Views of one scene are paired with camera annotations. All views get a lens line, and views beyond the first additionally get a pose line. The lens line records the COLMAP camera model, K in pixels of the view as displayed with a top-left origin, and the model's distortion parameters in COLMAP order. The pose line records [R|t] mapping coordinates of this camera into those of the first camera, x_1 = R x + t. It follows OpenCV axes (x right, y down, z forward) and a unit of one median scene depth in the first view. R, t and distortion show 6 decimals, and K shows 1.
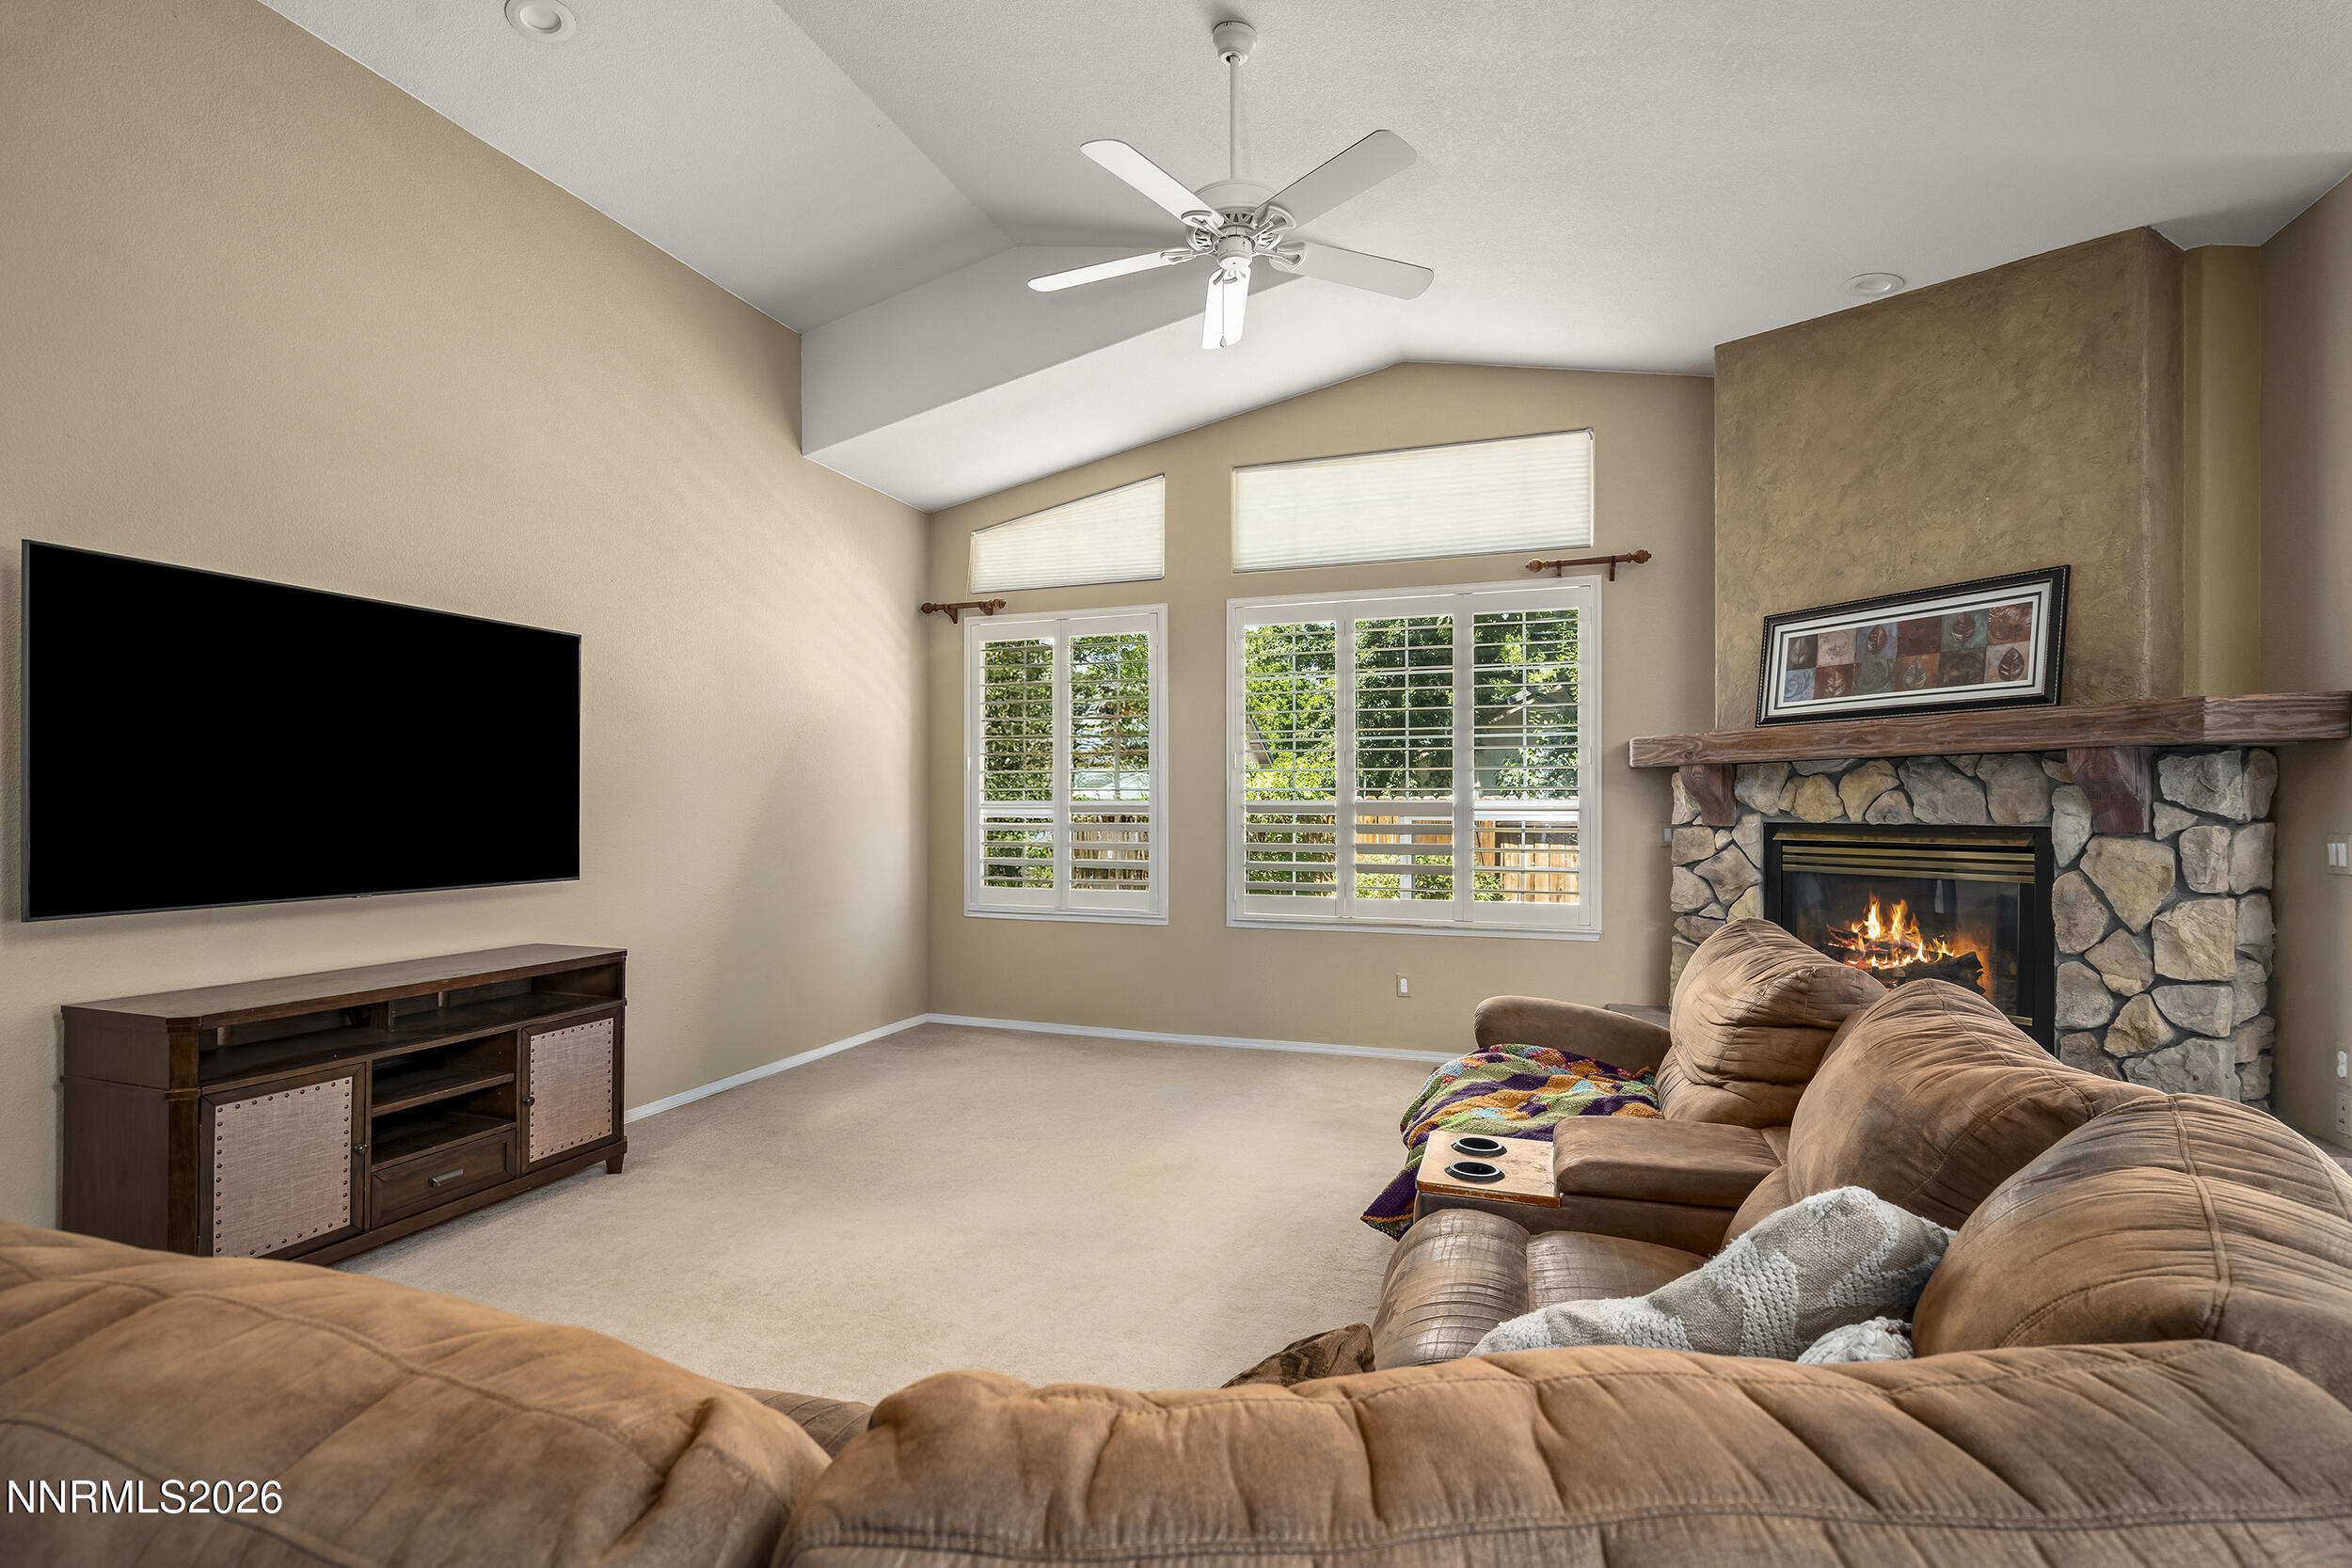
lens RADIAL K [[1112.8, 0, 1158.6], [0, 1112.8, 790.1], [0, 0, 1]] dist [-0.000582, 0.000156]
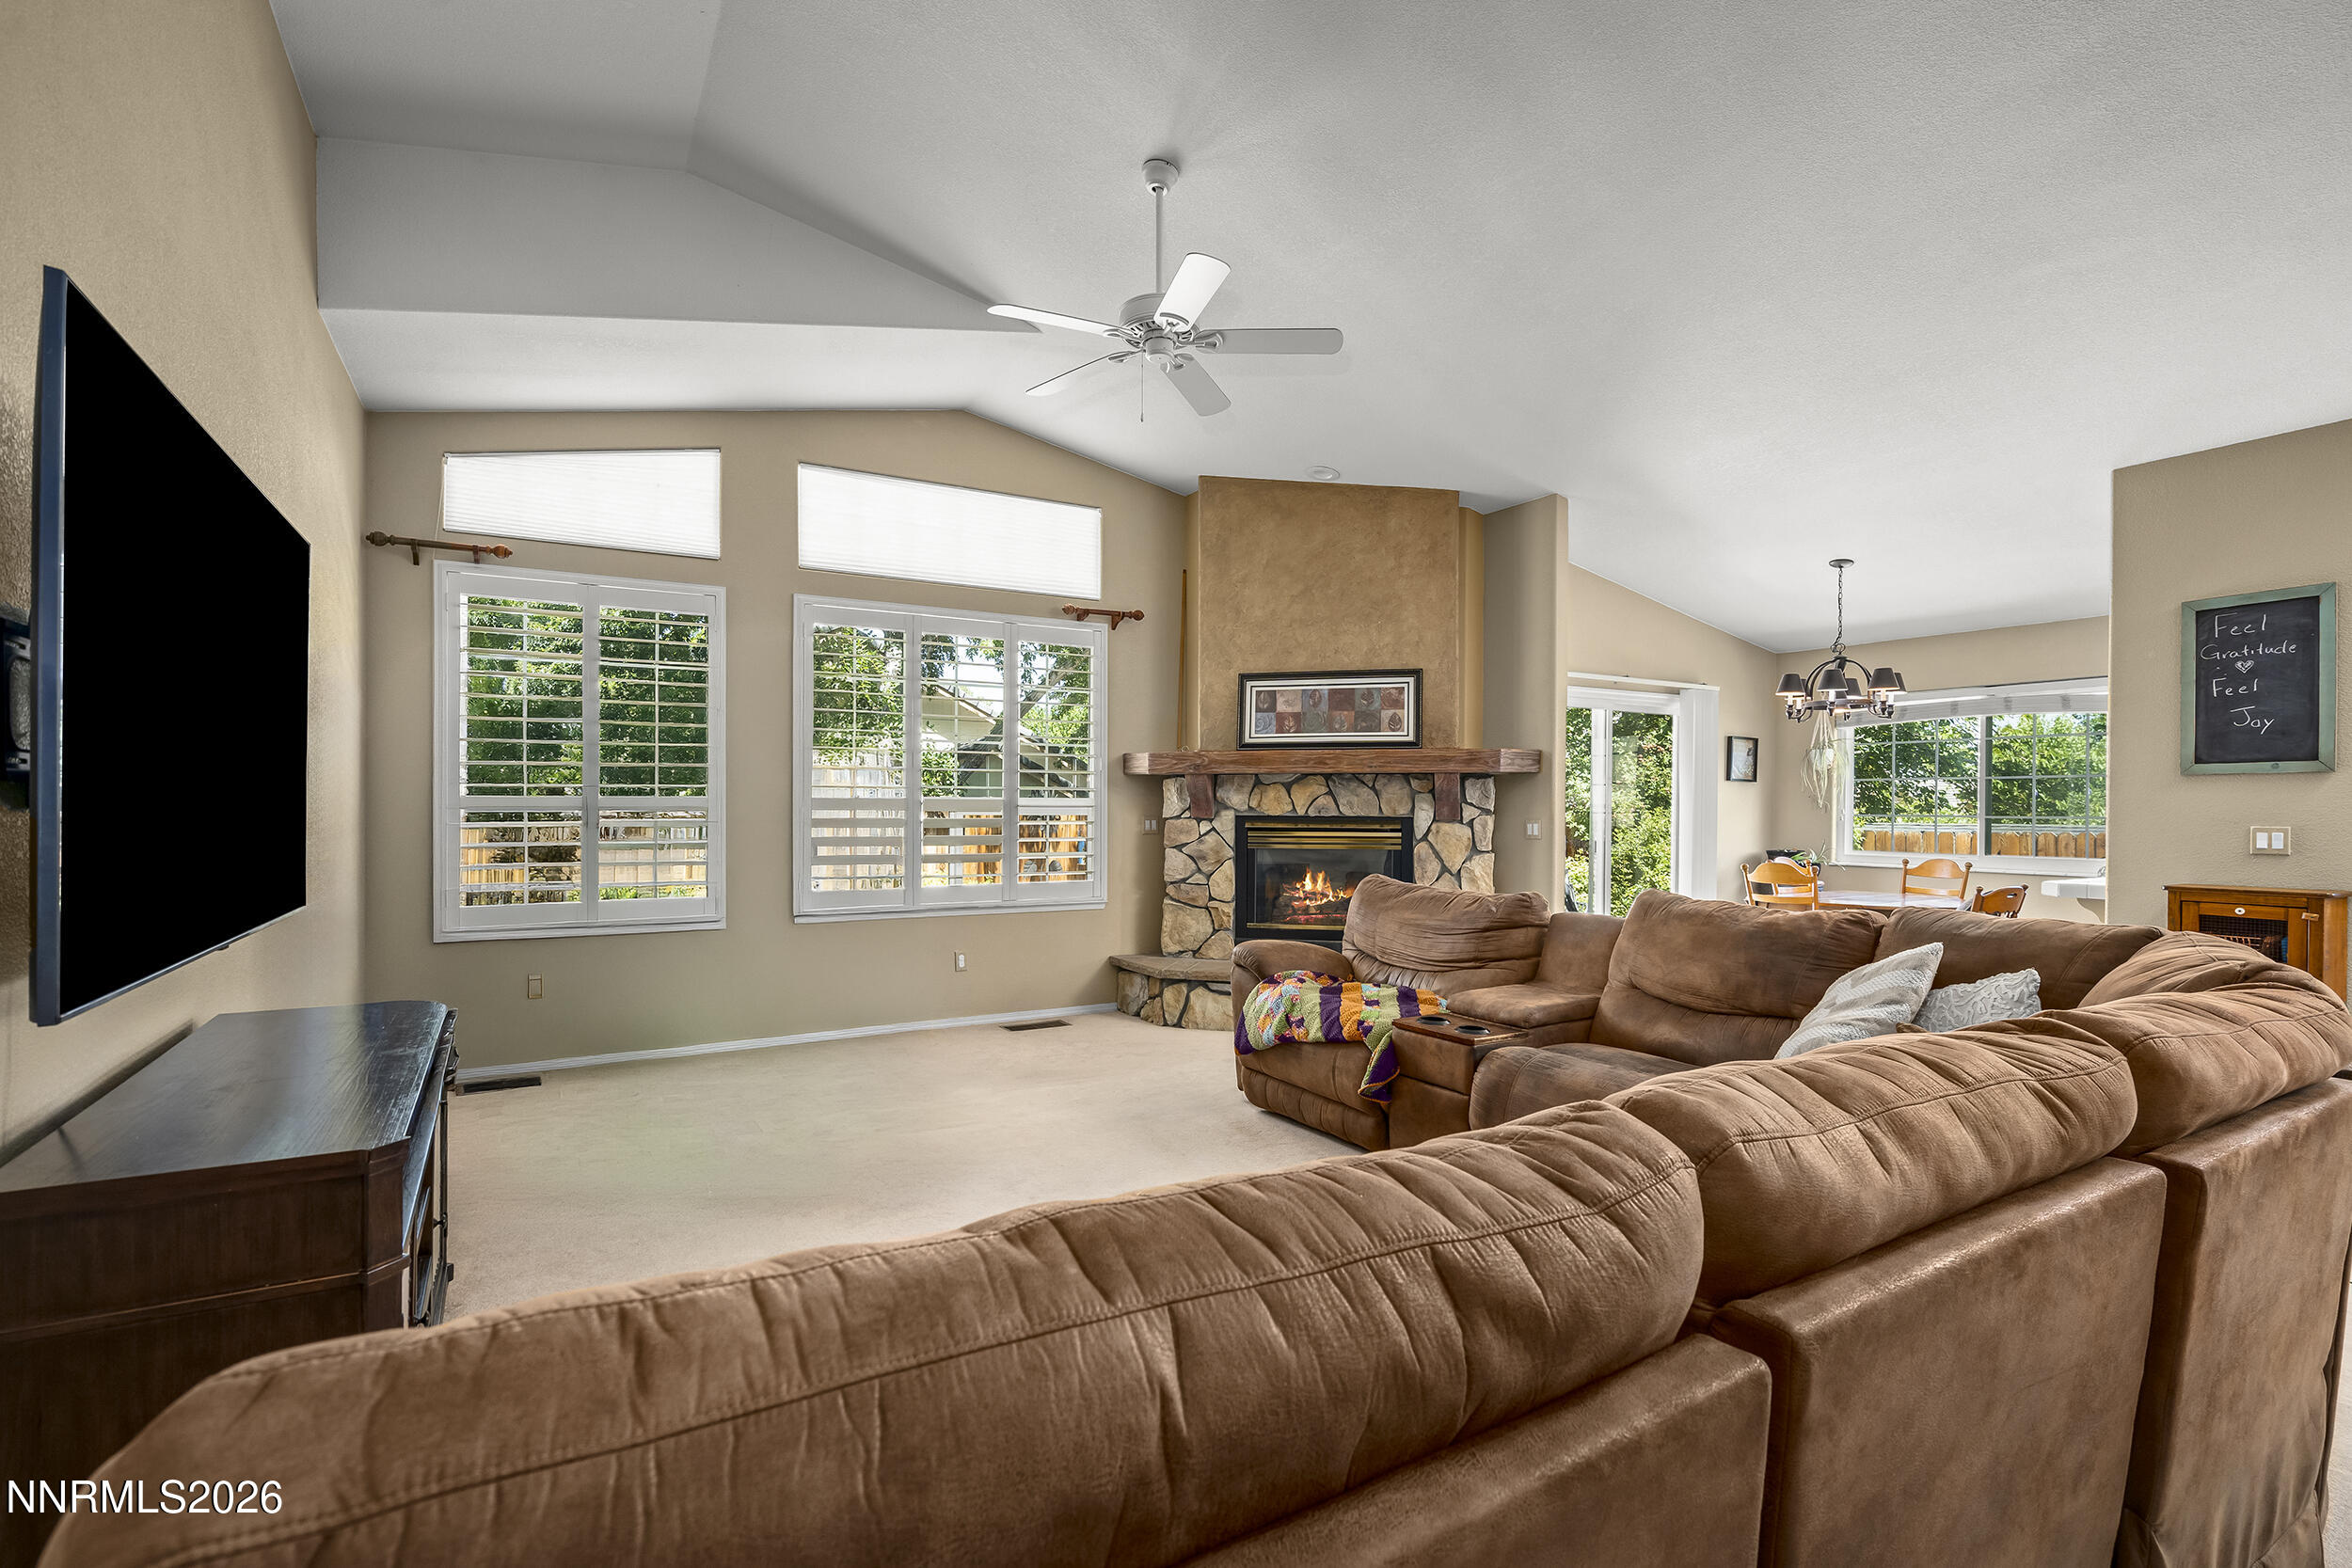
lens RADIAL K [[1112.8, 0, 1158.6], [0, 1112.8, 790.1], [0, 0, 1]] dist [-0.000582, 0.000156]
pose [[0.640371, 0.013212, 0.767952, -0.691176], [-0.015857, 0.999866, -0.003979, 0.003680], [-0.767902, -0.009629, 0.640495, 0.160270]]
